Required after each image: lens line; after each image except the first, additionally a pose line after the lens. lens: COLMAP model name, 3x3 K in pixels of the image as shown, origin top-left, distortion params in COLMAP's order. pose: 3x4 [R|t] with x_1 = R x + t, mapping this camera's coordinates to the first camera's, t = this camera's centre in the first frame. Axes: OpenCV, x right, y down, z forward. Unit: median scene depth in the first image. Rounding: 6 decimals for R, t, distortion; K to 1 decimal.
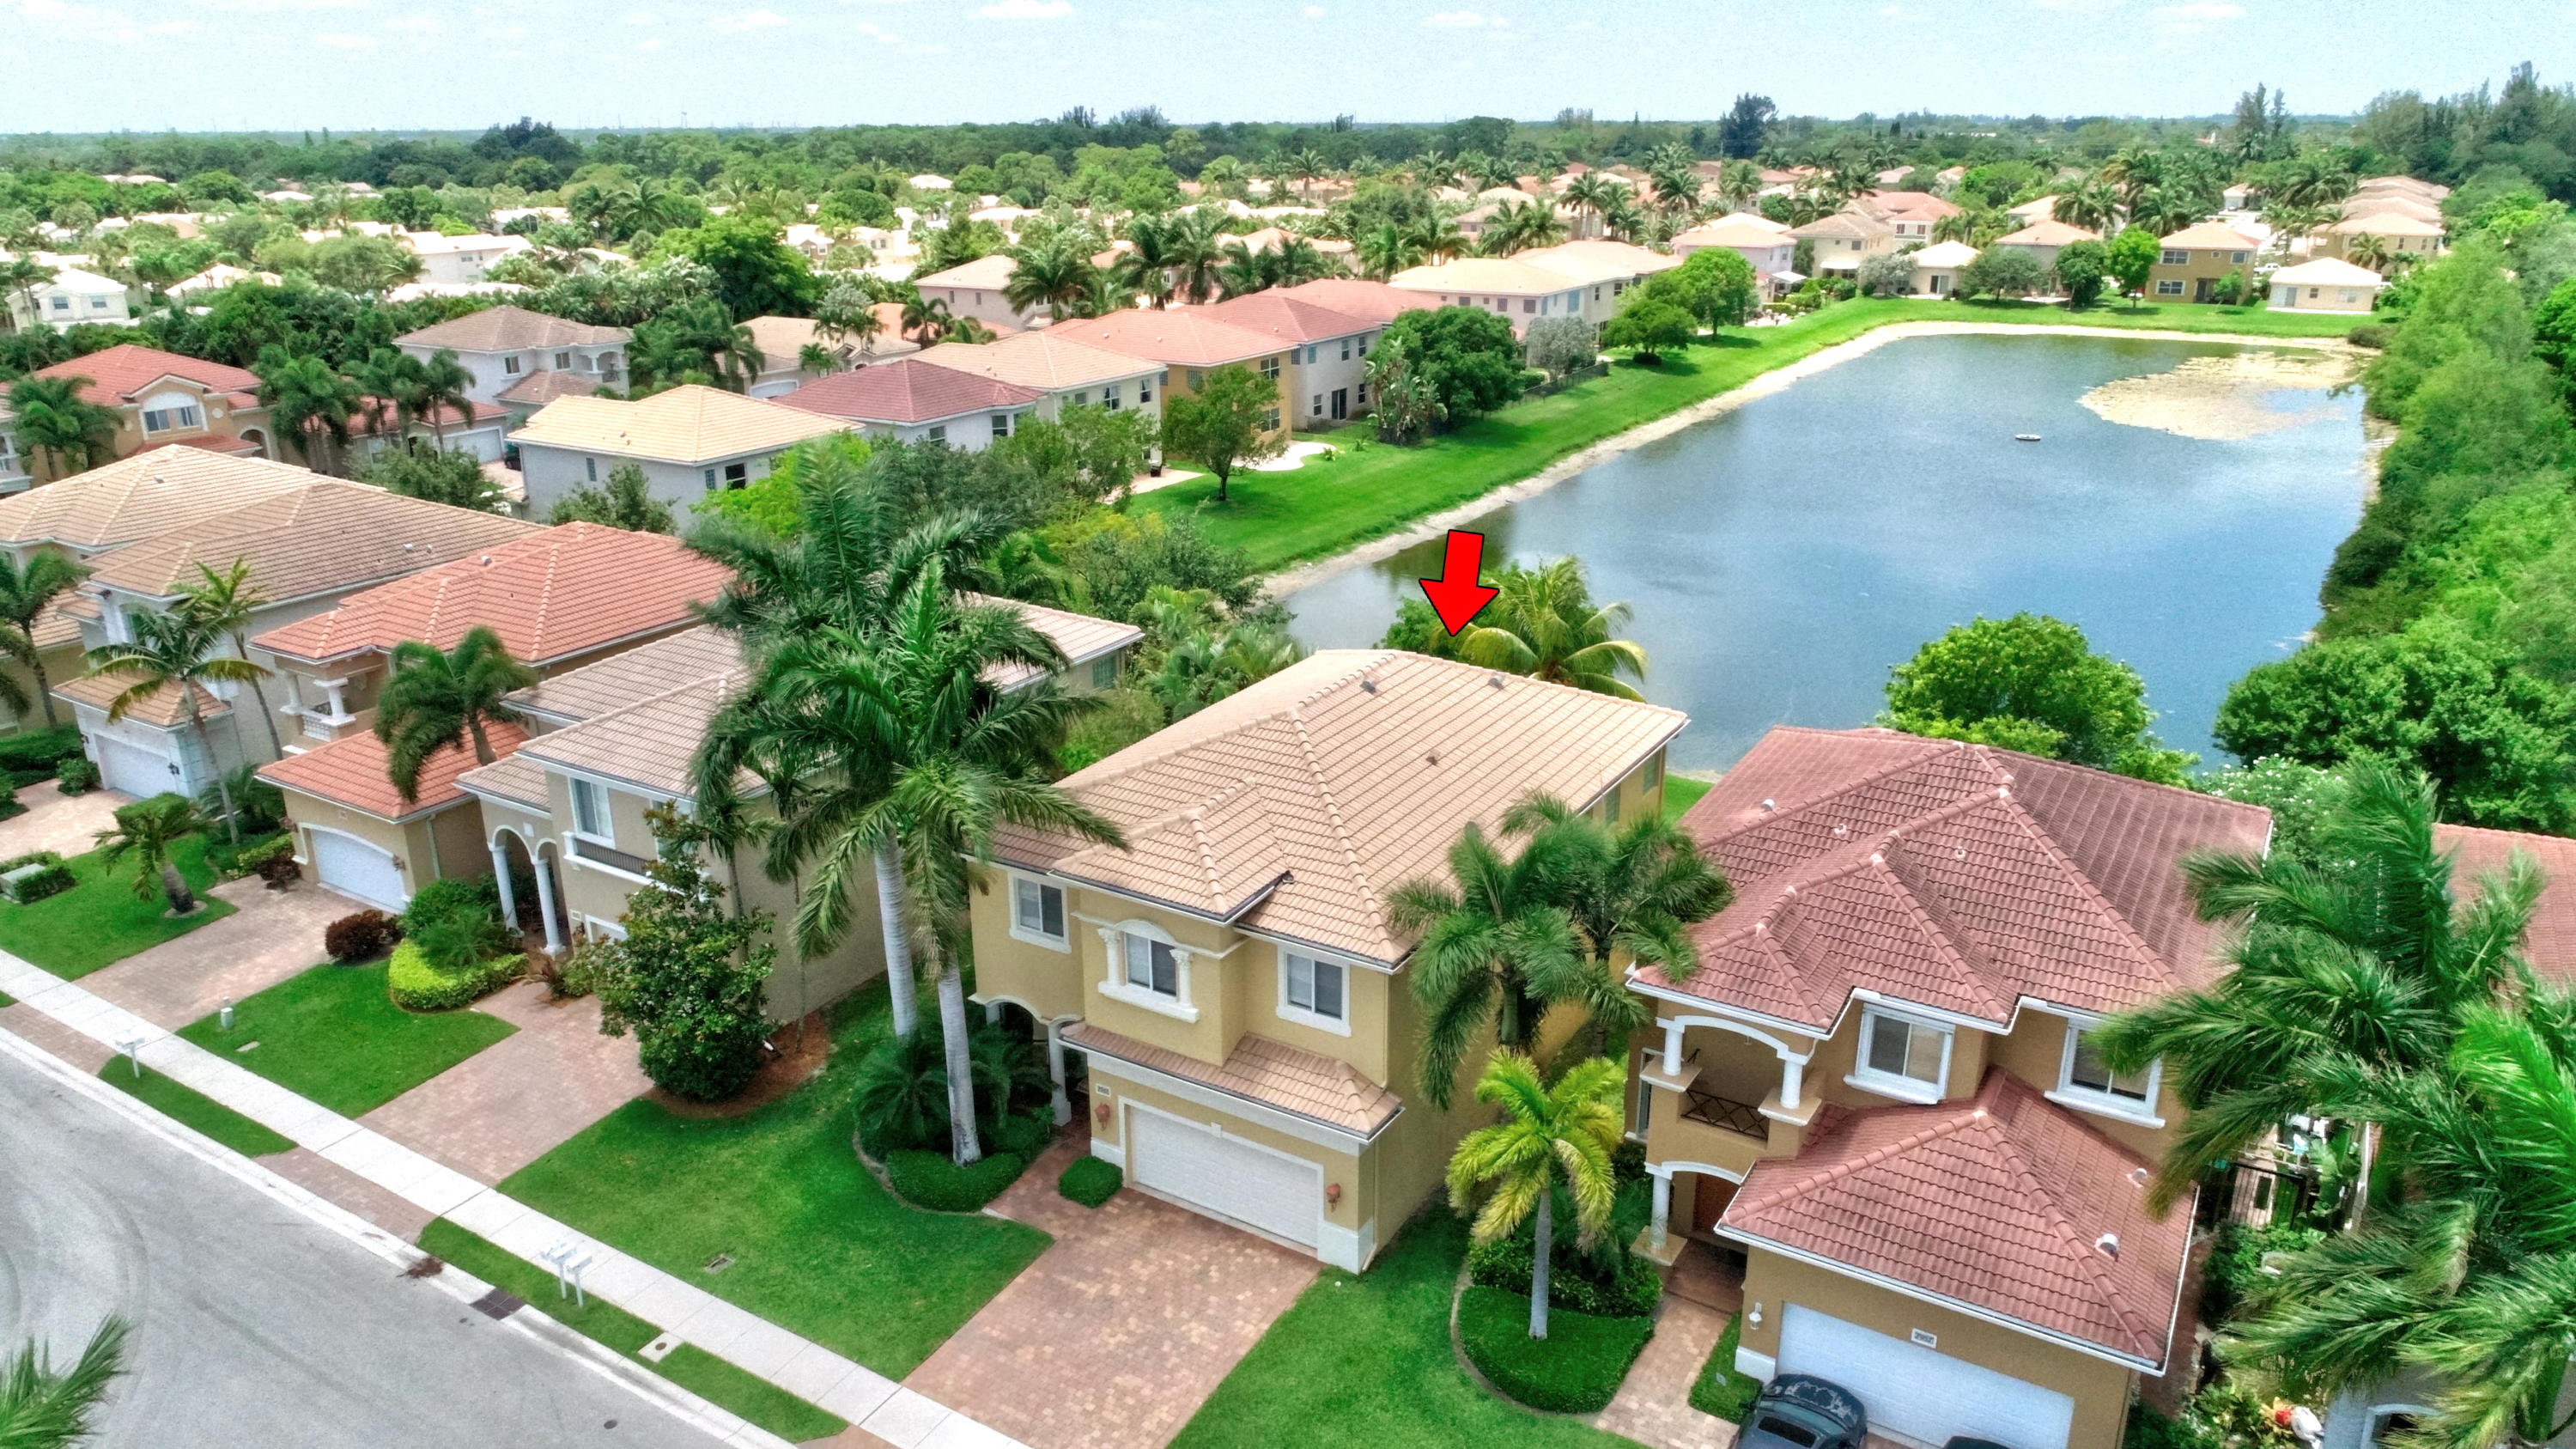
lens RADIAL K [[1727.7, 0, 1292.8], [0, 1727.7, 719.4], [0, 0, 1]] dist [-0.000281, -0.005554]
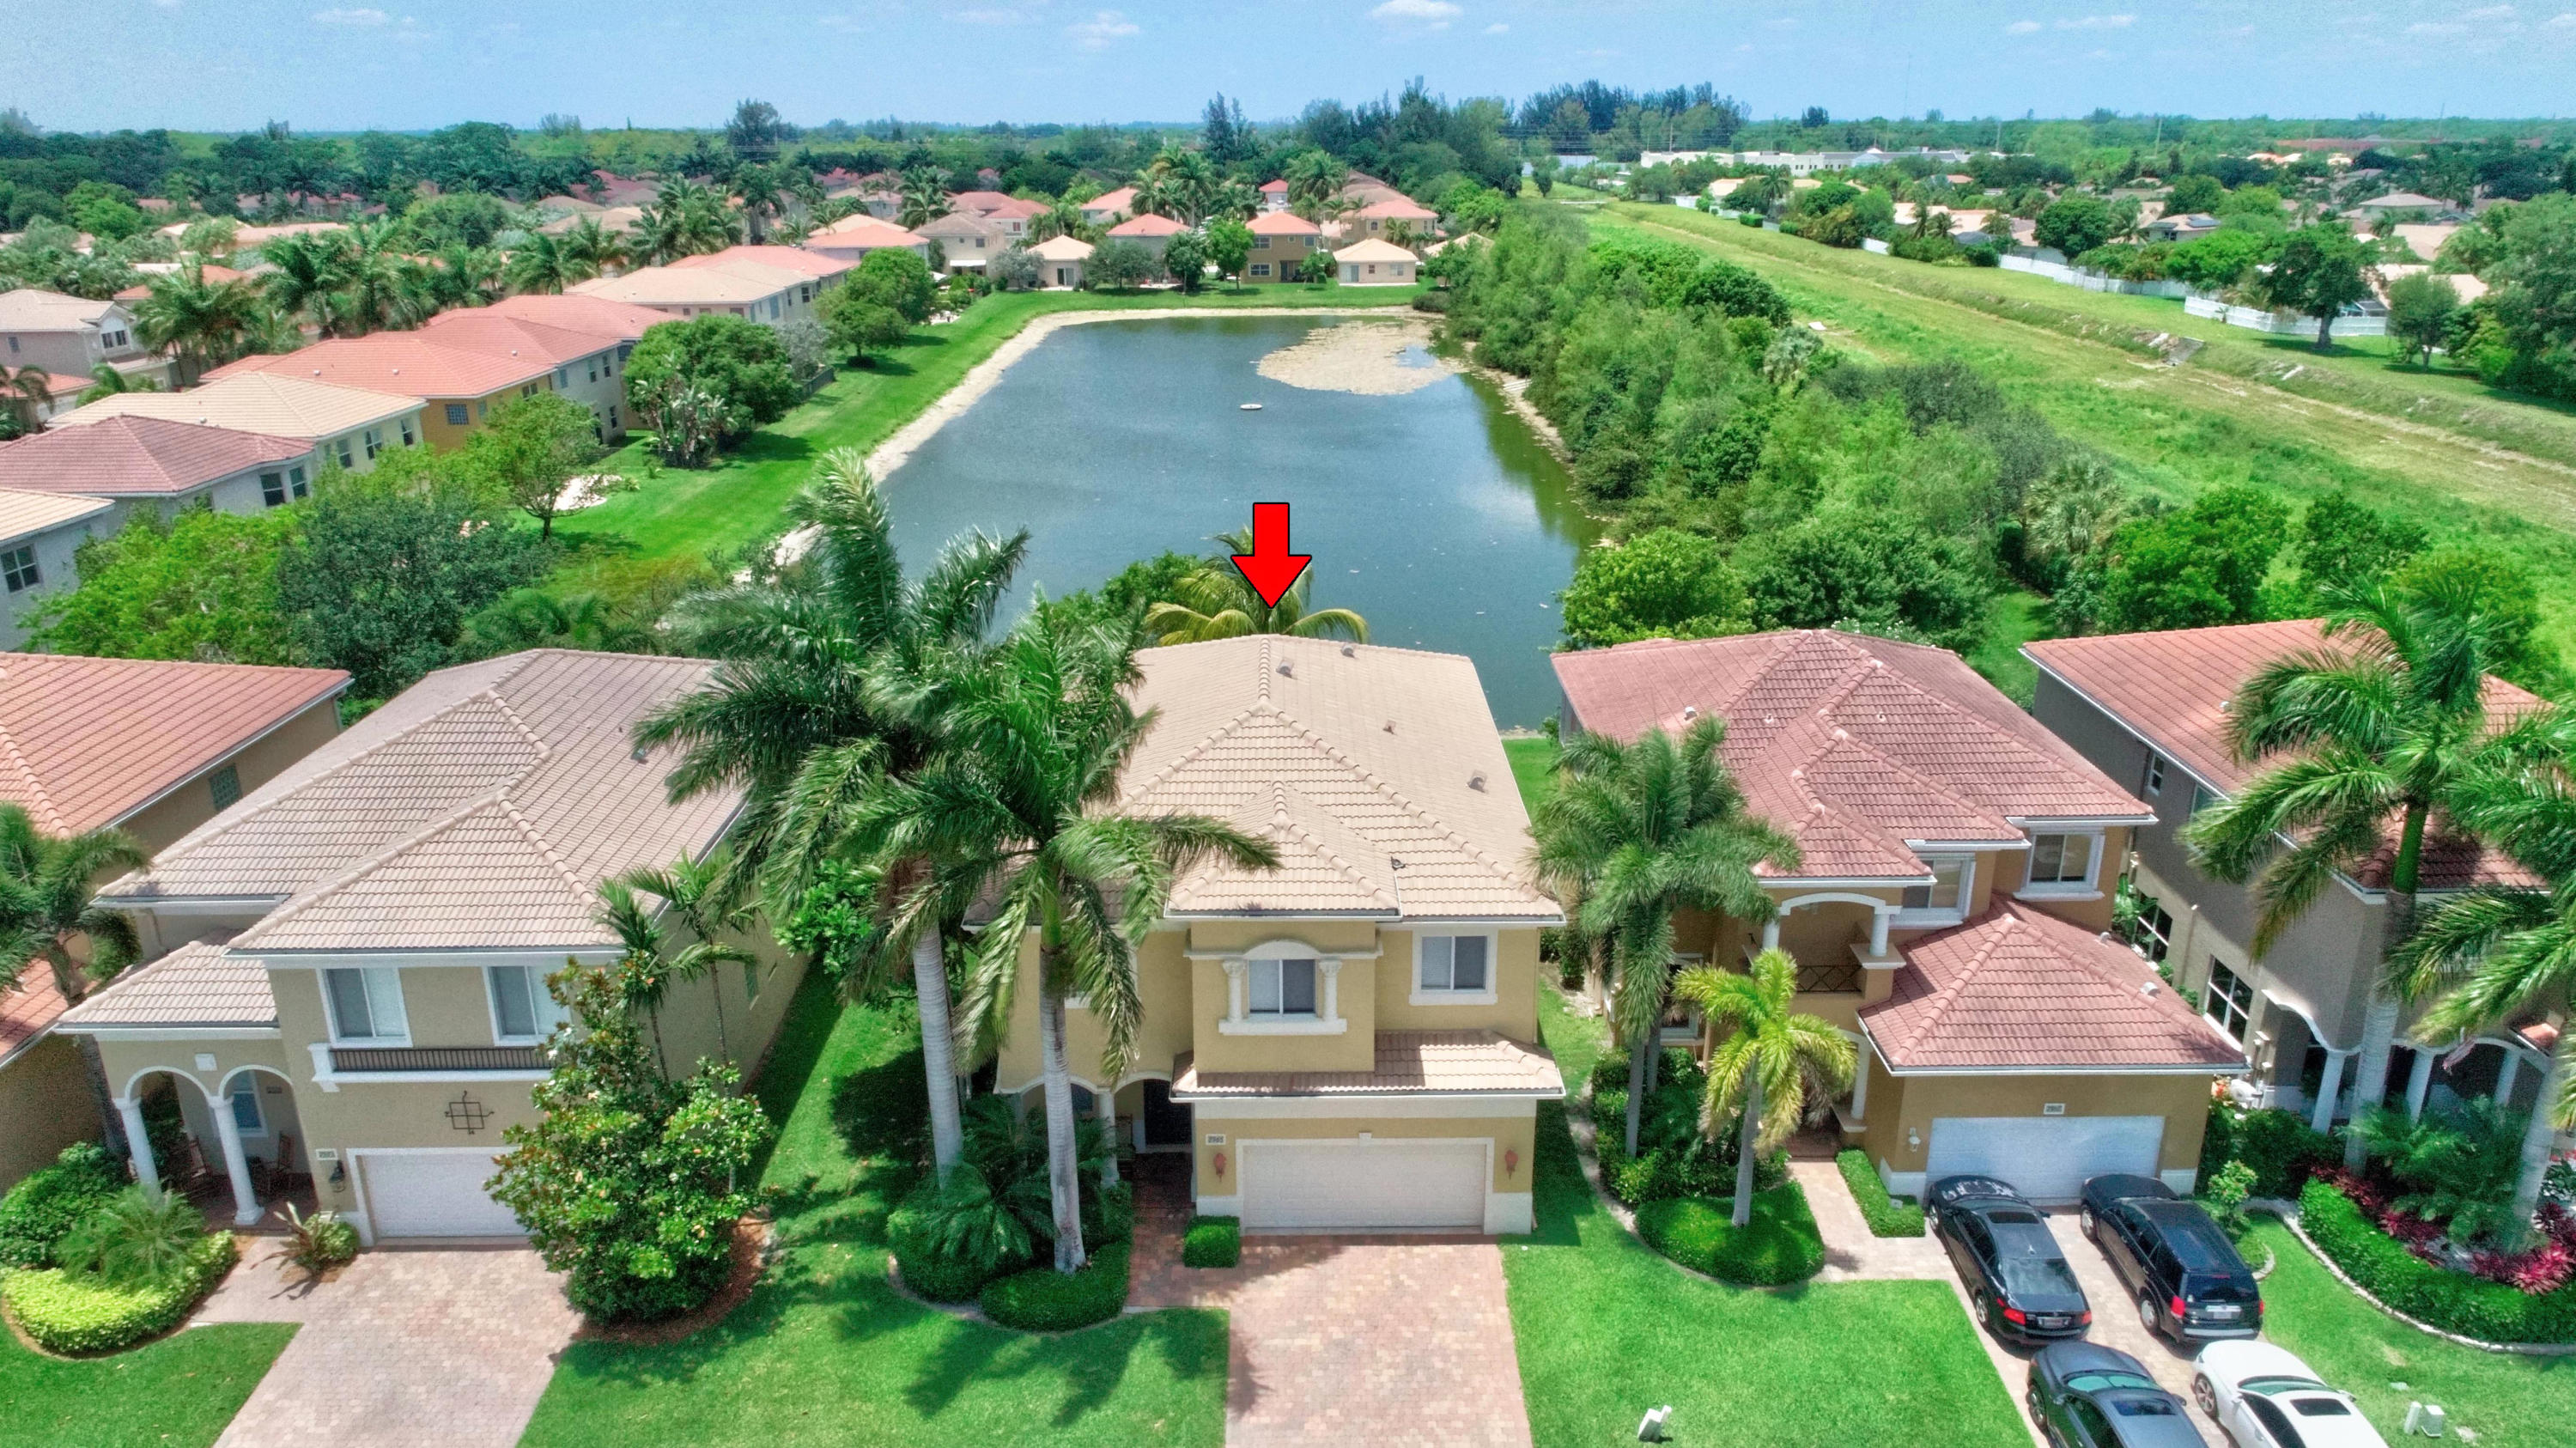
lens RADIAL K [[1727.6, 0, 1292.8], [0, 1727.6, 718.9], [0, 0, 1]] dist [-0.000281, -0.005554]
pose [[0.848912, -0.171289, 0.500009, -0.372121], [0.173405, 0.983926, 0.042660, -0.028273], [-0.499279, 0.050490, 0.864969, 0.130050]]
